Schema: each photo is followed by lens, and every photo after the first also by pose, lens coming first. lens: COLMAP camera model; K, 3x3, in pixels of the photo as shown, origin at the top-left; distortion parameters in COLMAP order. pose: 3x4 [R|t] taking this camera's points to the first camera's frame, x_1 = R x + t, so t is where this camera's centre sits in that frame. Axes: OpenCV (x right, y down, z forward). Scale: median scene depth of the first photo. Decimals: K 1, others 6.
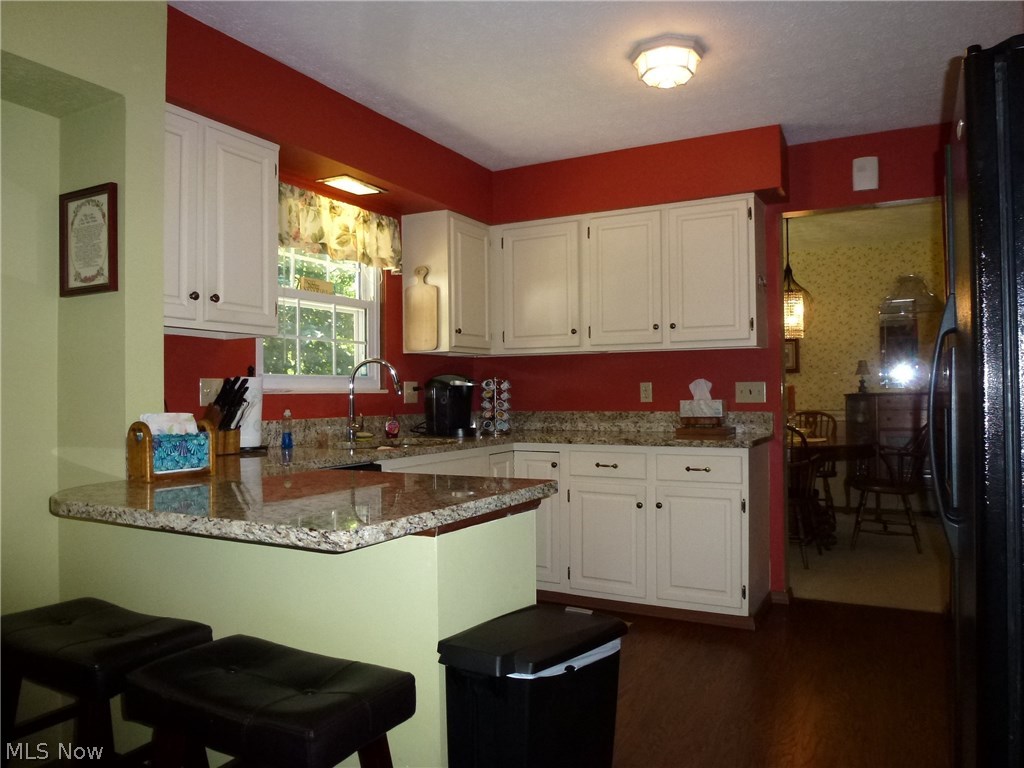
lens RADIAL K [[747.8, 0, 523.4], [0, 747.8, 386.4], [0, 0, 1]] dist [-0.049123, 0.007425]
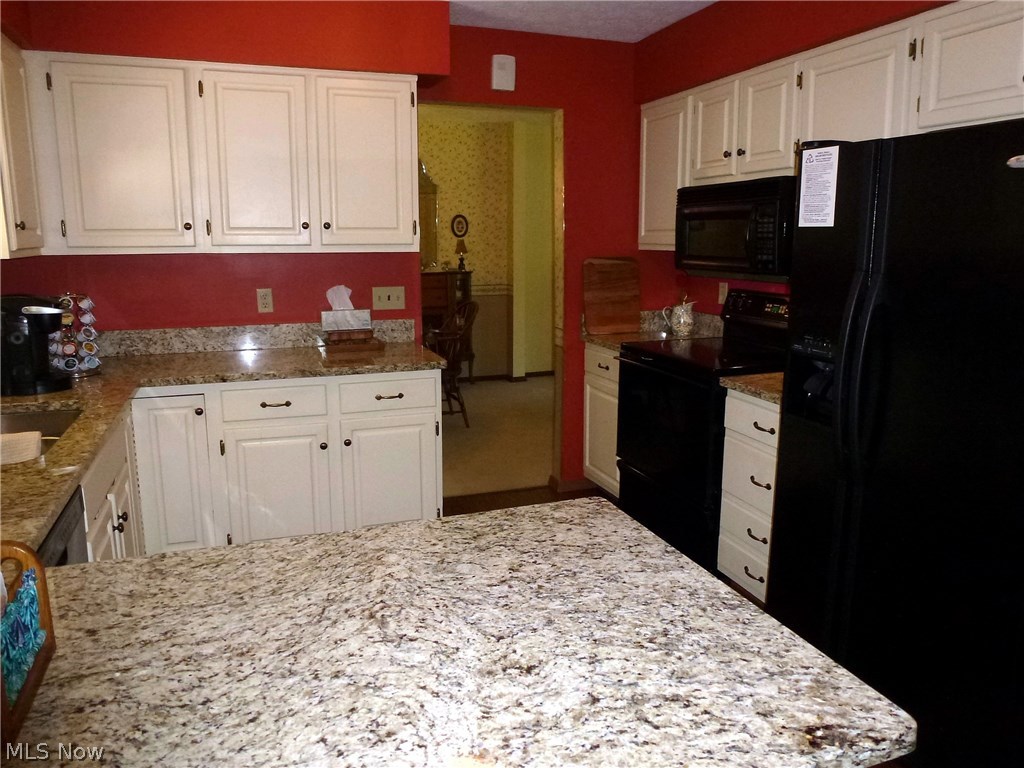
lens RADIAL K [[747.8, 0, 512.8], [0, 747.8, 383.0], [0, 0, 1]] dist [-0.049123, 0.007425]
pose [[0.670740, -0.134264, 0.729439, -0.273728], [-0.016544, 0.980526, 0.195693, -0.071028], [-0.741508, -0.143327, 0.655457, 0.264811]]
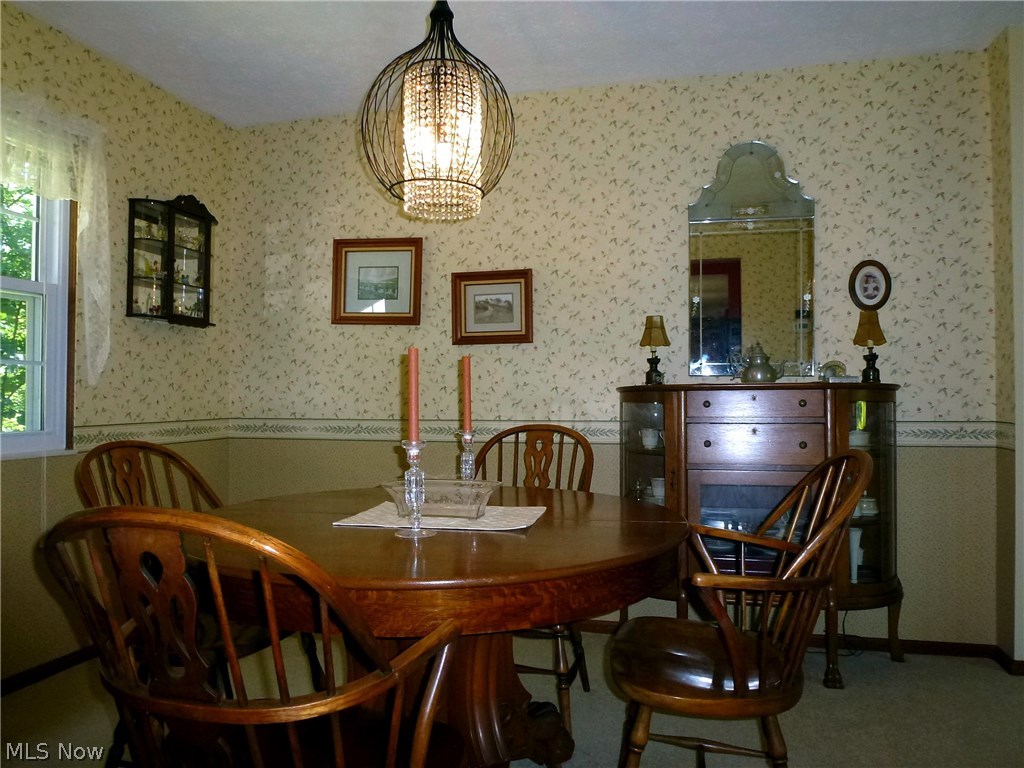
lens RADIAL K [[747.8, 0, 518.9], [0, 747.8, 384.9], [0, 0, 1]] dist [-0.049123, 0.007425]
pose [[0.974207, 0.013625, 0.225246, 0.419204], [-0.012046, 0.999892, -0.008385, 0.020992], [-0.225336, 0.005456, 0.974266, 0.874237]]
